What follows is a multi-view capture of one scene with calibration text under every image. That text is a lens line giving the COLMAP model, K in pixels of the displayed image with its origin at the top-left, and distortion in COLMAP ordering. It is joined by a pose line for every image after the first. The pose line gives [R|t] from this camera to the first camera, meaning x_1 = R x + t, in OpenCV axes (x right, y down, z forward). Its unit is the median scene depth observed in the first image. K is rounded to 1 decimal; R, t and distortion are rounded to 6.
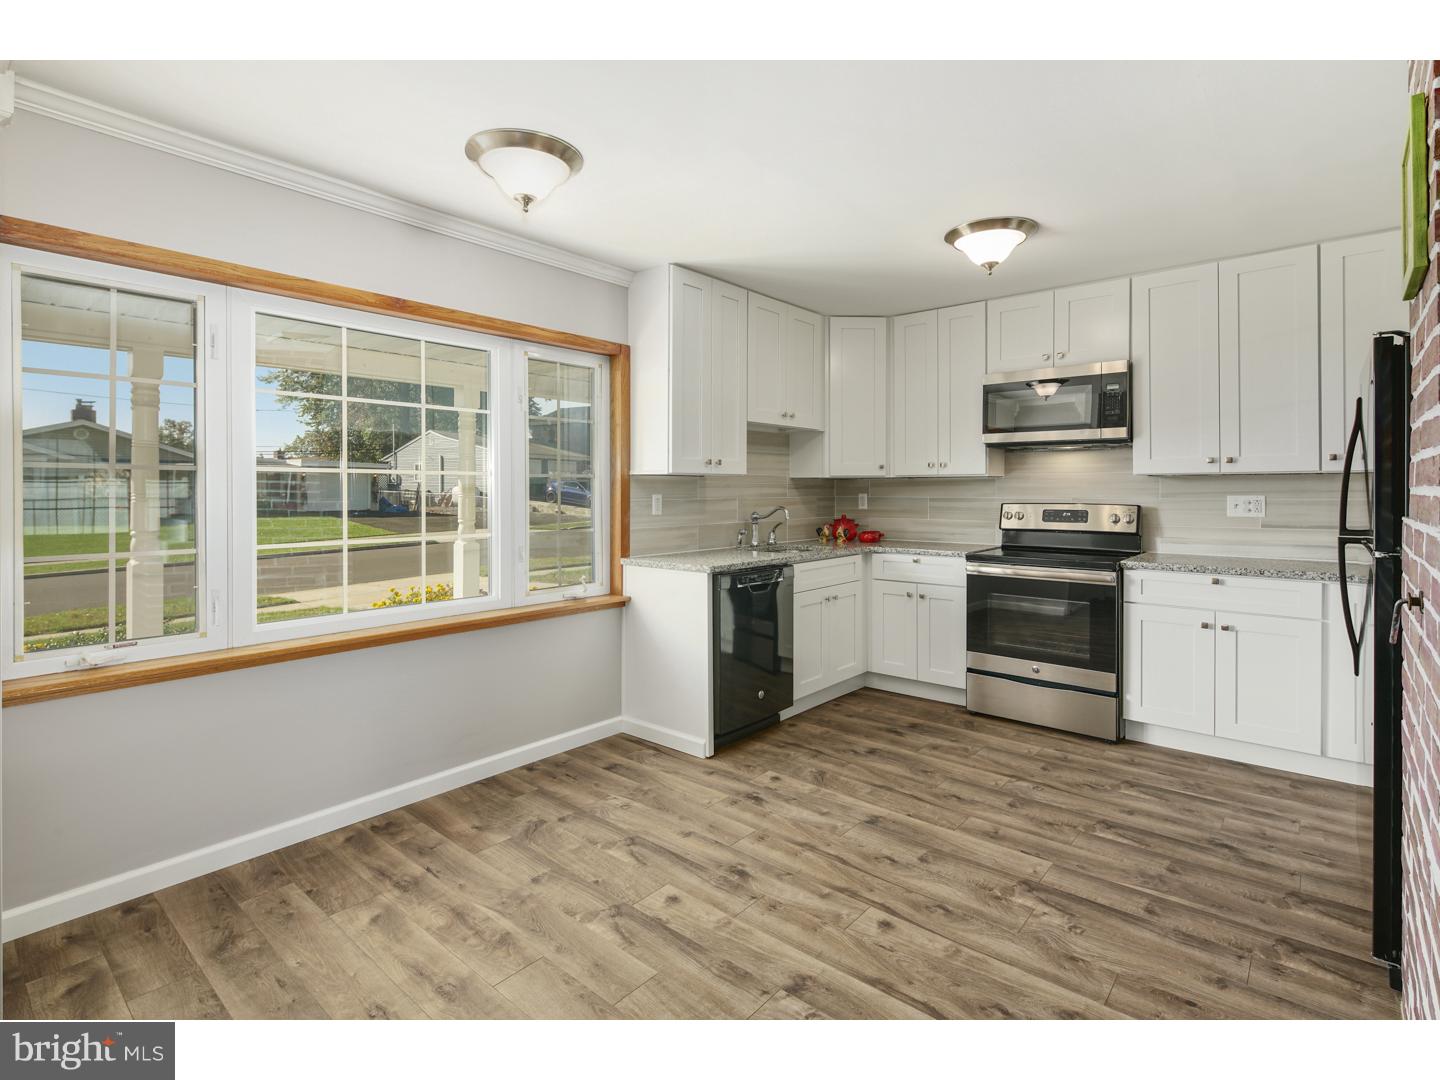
lens RADIAL K [[719.1, 0, 706.5], [0, 719.1, 486.1], [0, 0, 1]] dist [0.005315, -0.000707]
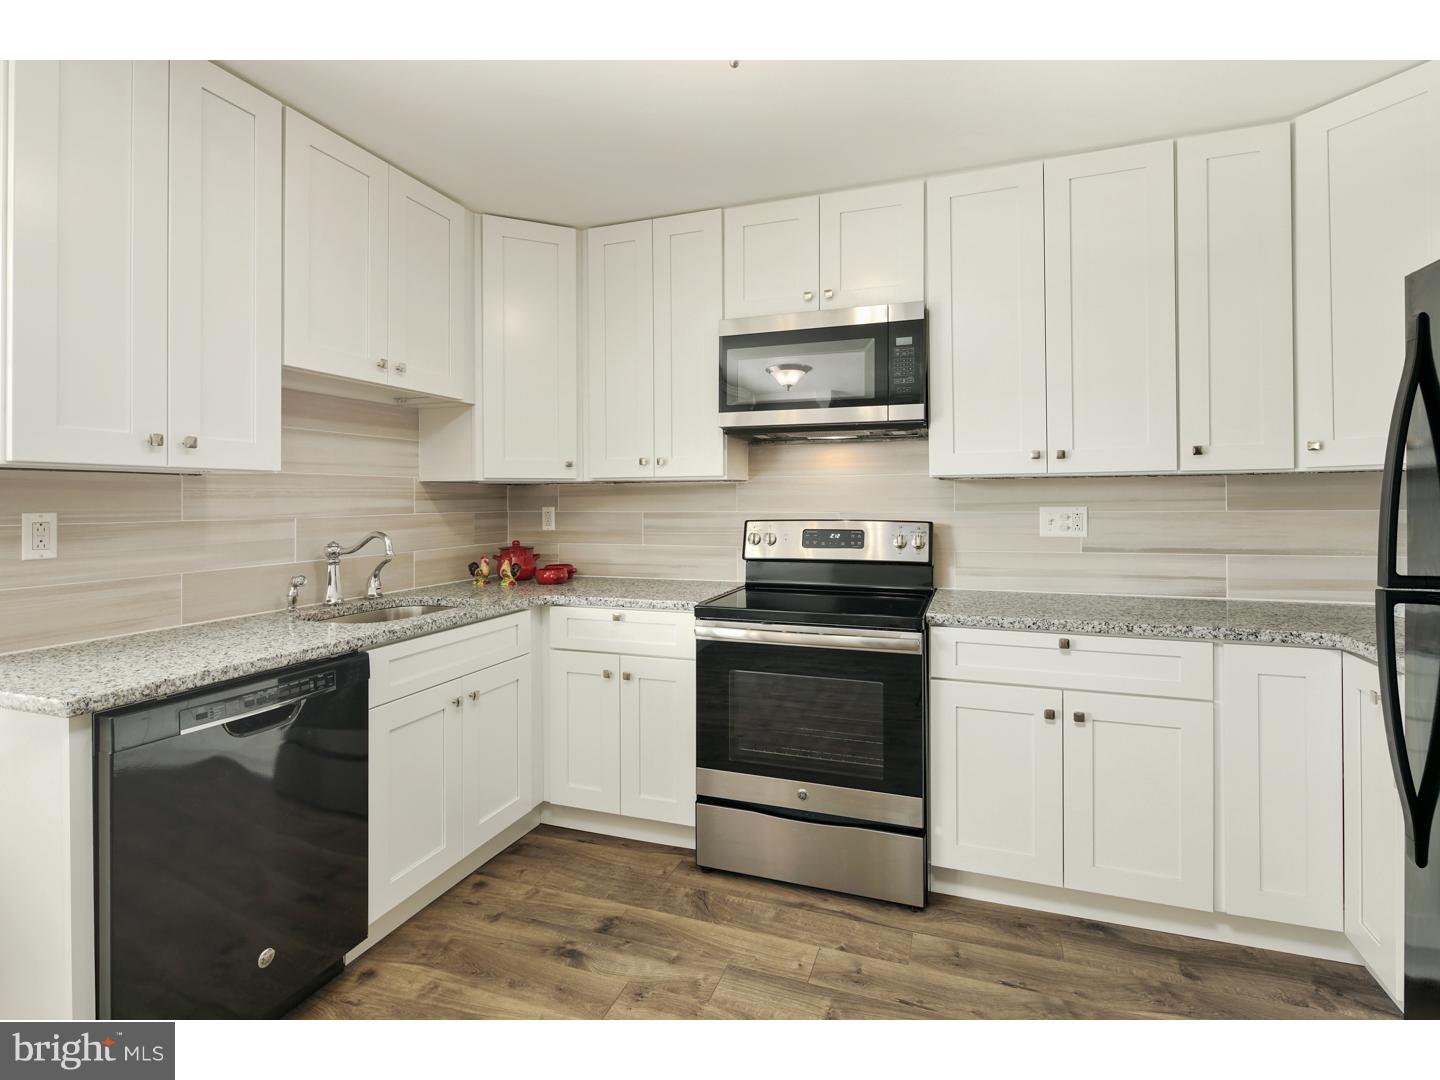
lens RADIAL K [[719.1, 0, 732.3], [0, 719.1, 491.5], [0, 0, 1]] dist [0.005315, -0.000707]
pose [[0.923389, 0.000851, 0.383865, 0.185815], [0.002203, 0.999969, -0.007517, 0.002611], [-0.383860, 0.007787, 0.923358, 0.506219]]
